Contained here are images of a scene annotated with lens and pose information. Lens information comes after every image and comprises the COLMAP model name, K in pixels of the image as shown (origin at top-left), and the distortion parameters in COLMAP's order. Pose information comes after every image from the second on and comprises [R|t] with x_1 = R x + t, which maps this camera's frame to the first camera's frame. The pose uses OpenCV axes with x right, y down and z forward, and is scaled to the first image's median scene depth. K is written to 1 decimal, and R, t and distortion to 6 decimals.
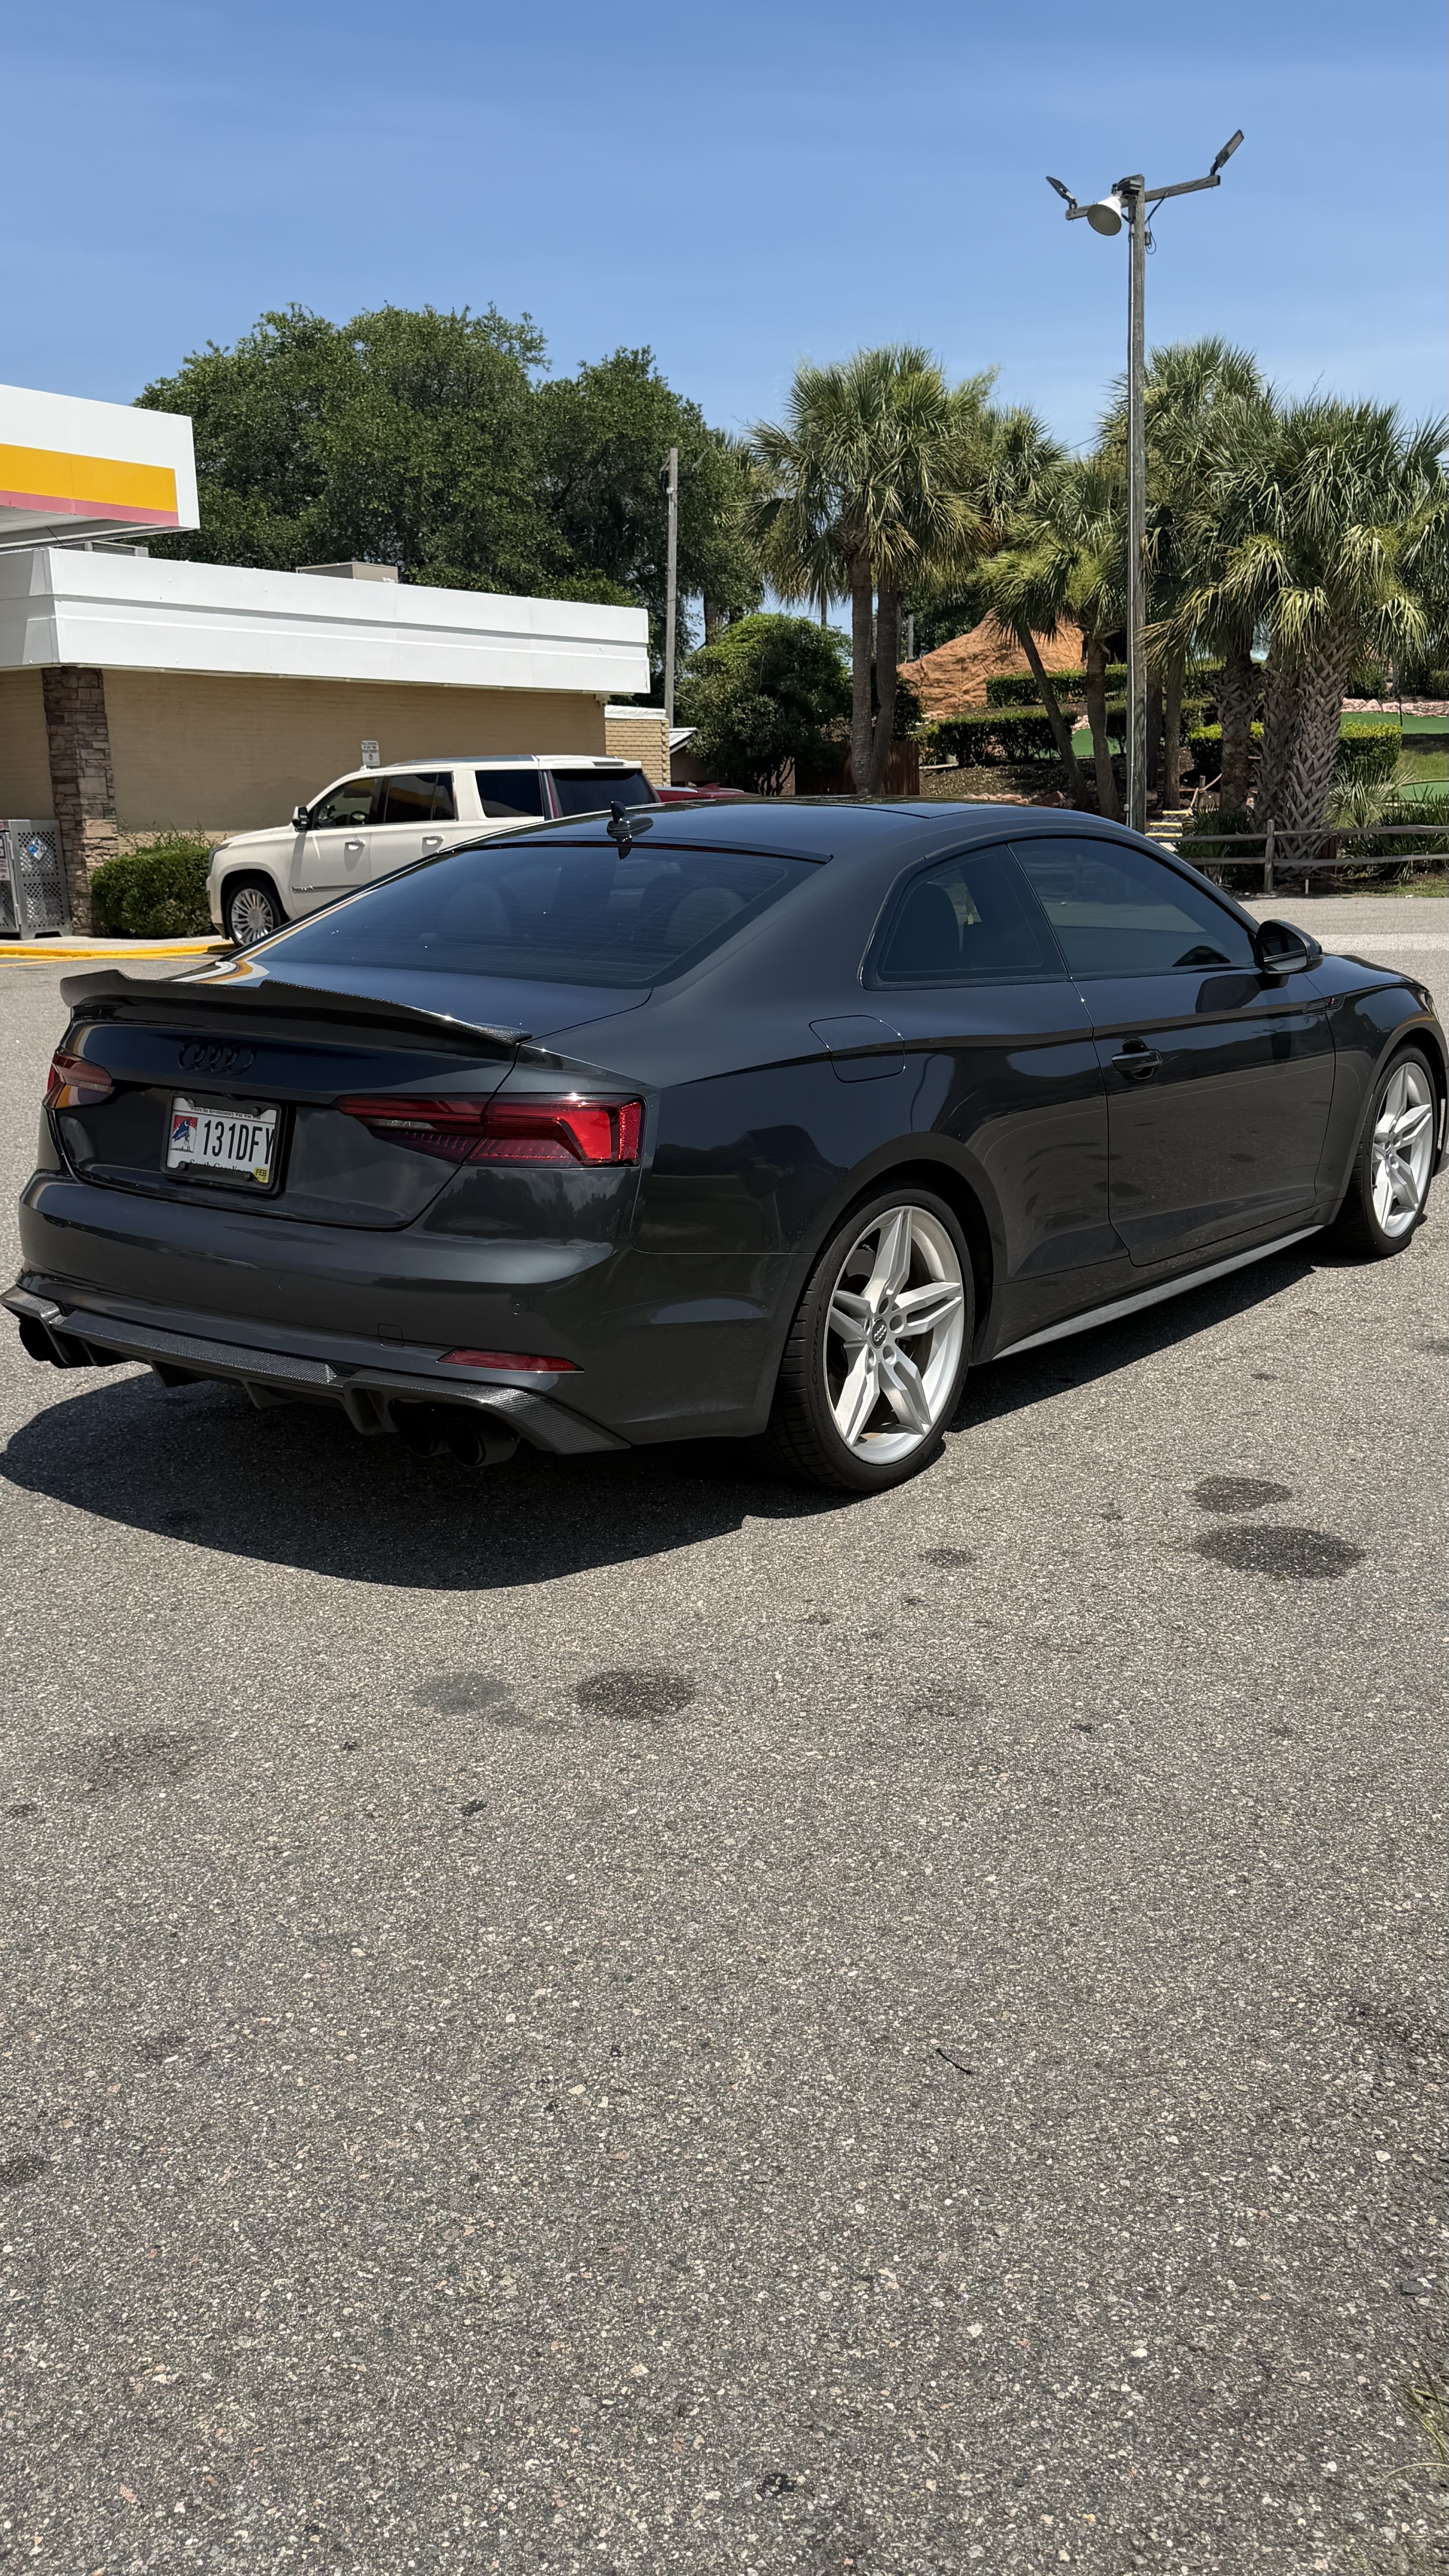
lens RADIAL K [[2075.5, 0, 734.3], [0, 2075.5, 1306.5], [0, 0, 1]] dist [0.176381, -0.383942]
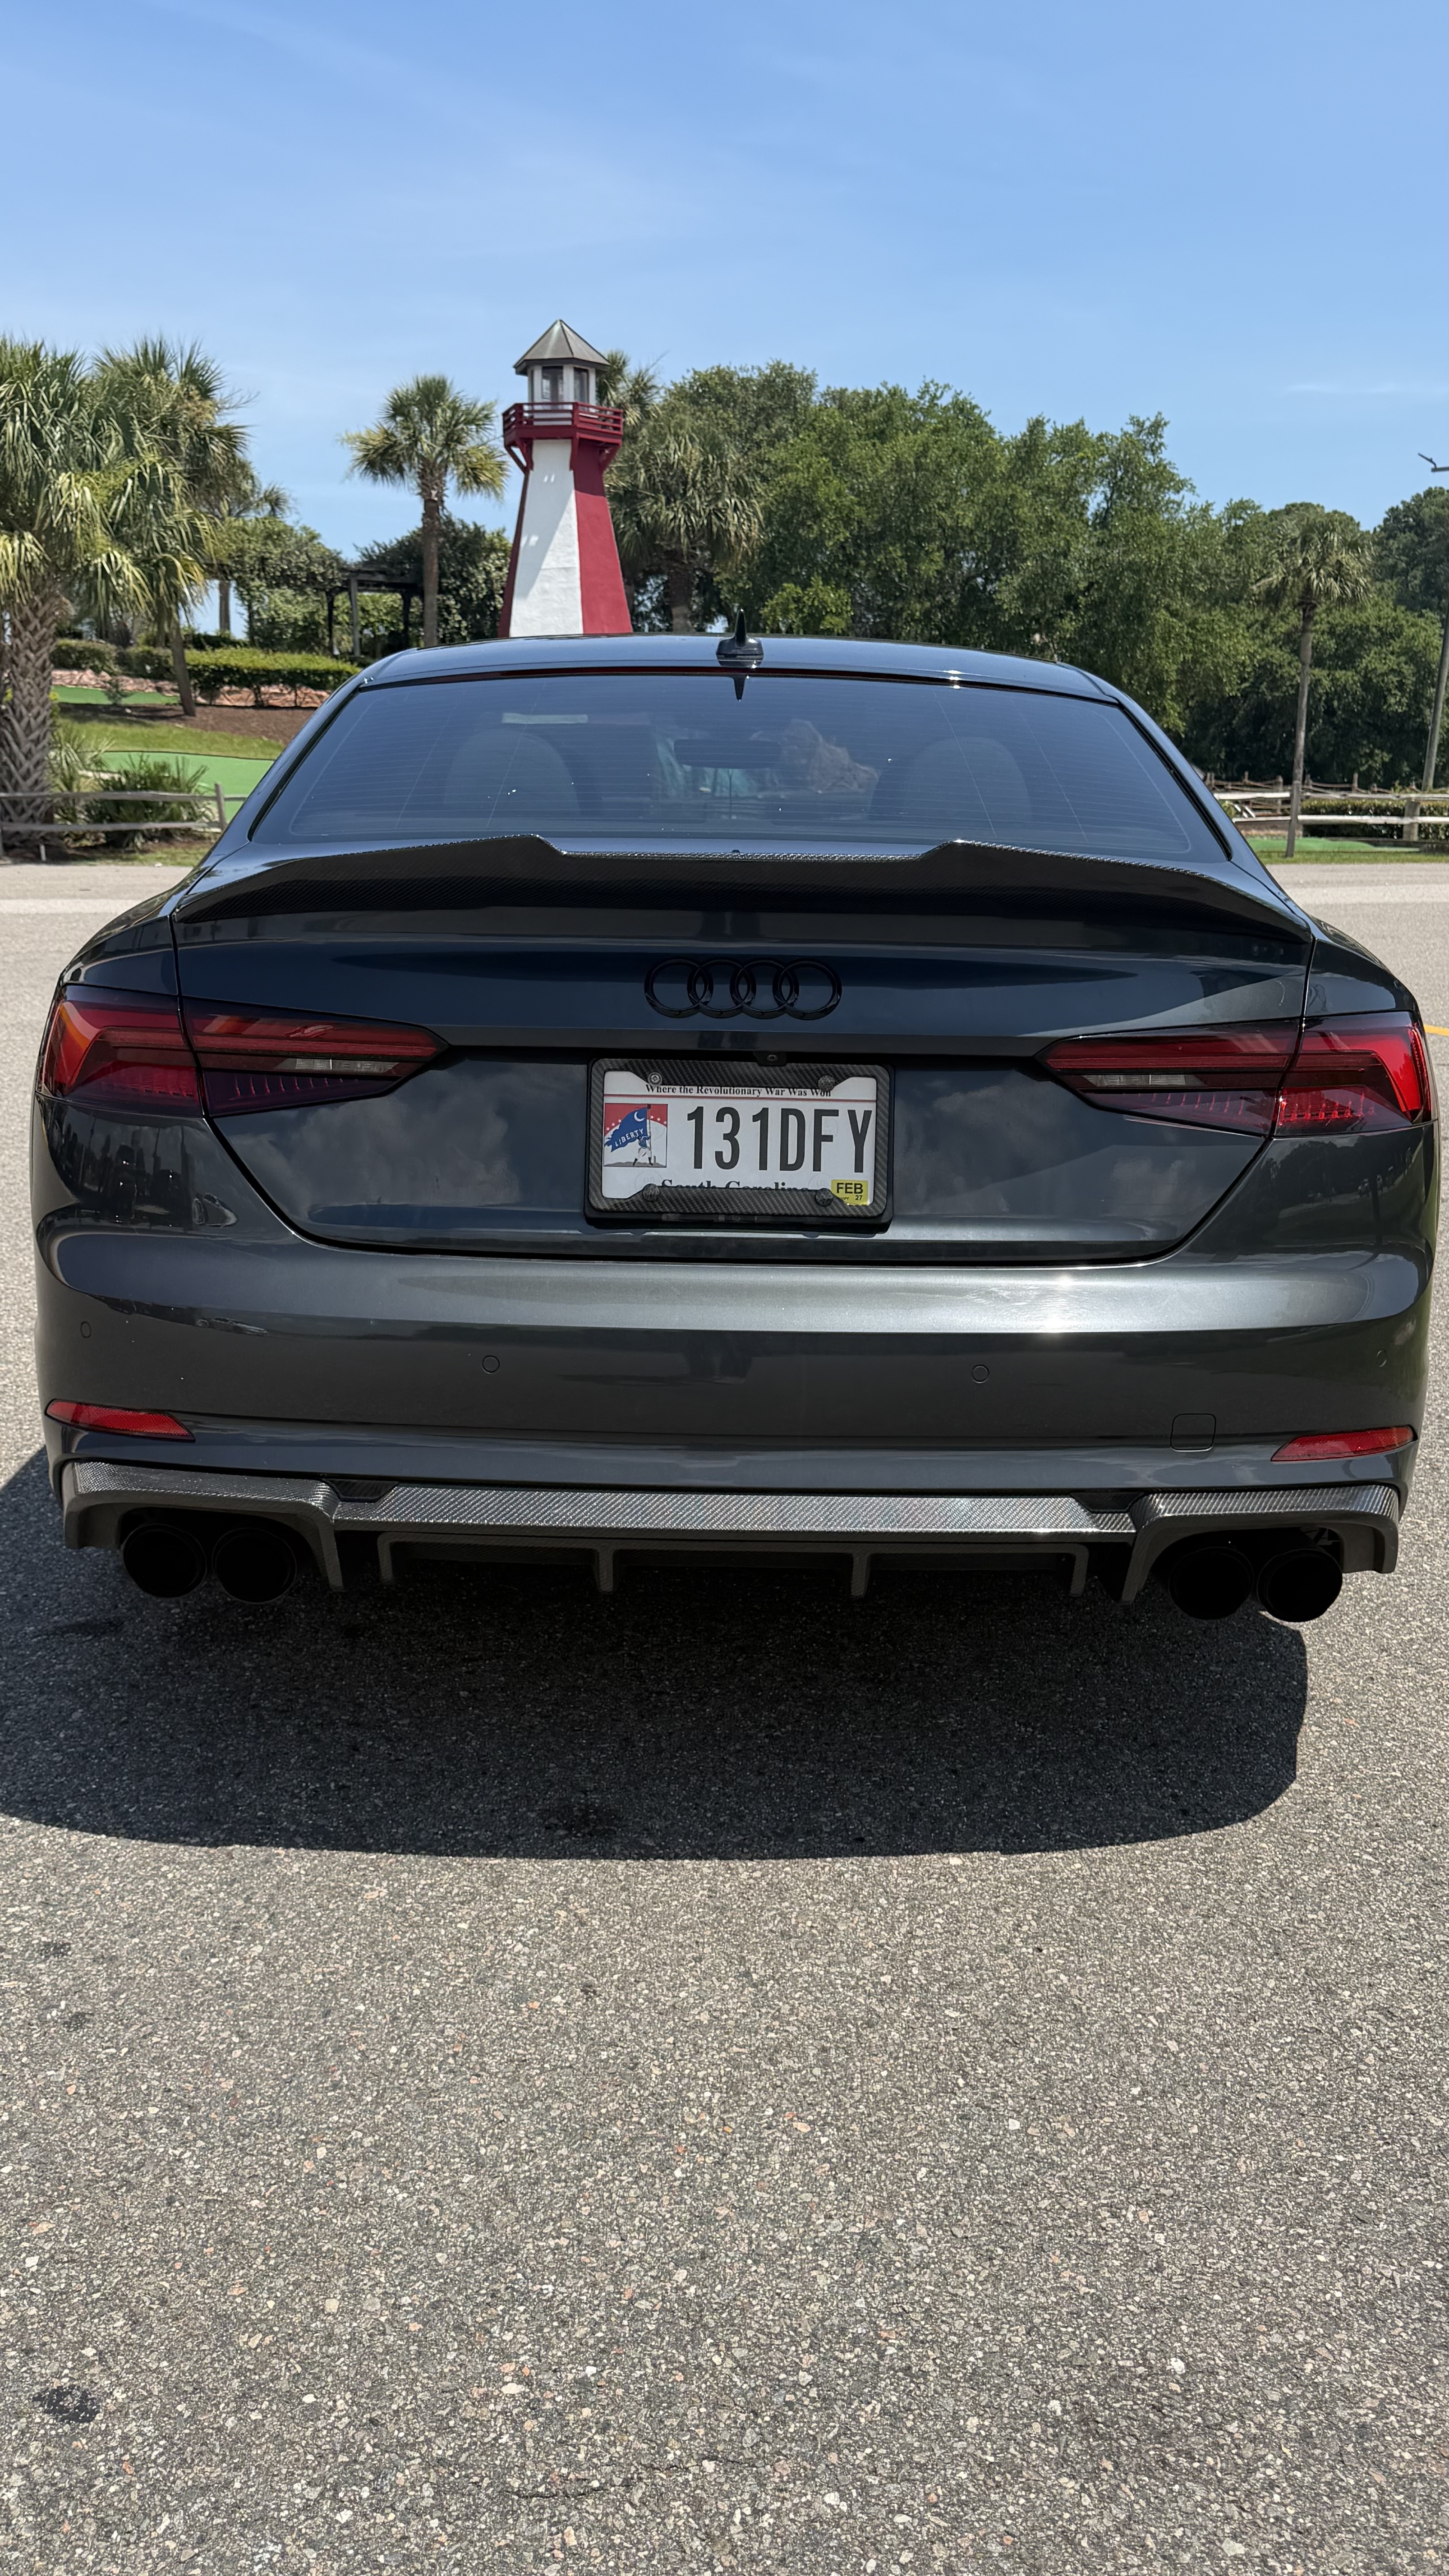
lens RADIAL K [[2075.5, 0, 734.3], [0, 2075.5, 1306.5], [0, 0, 1]] dist [0.176381, -0.383942]
pose [[0.799961, -0.122324, 0.587452, -0.570809], [0.116654, 0.992026, 0.047715, -0.060813], [-0.588604, 0.030359, 0.807851, 0.544402]]
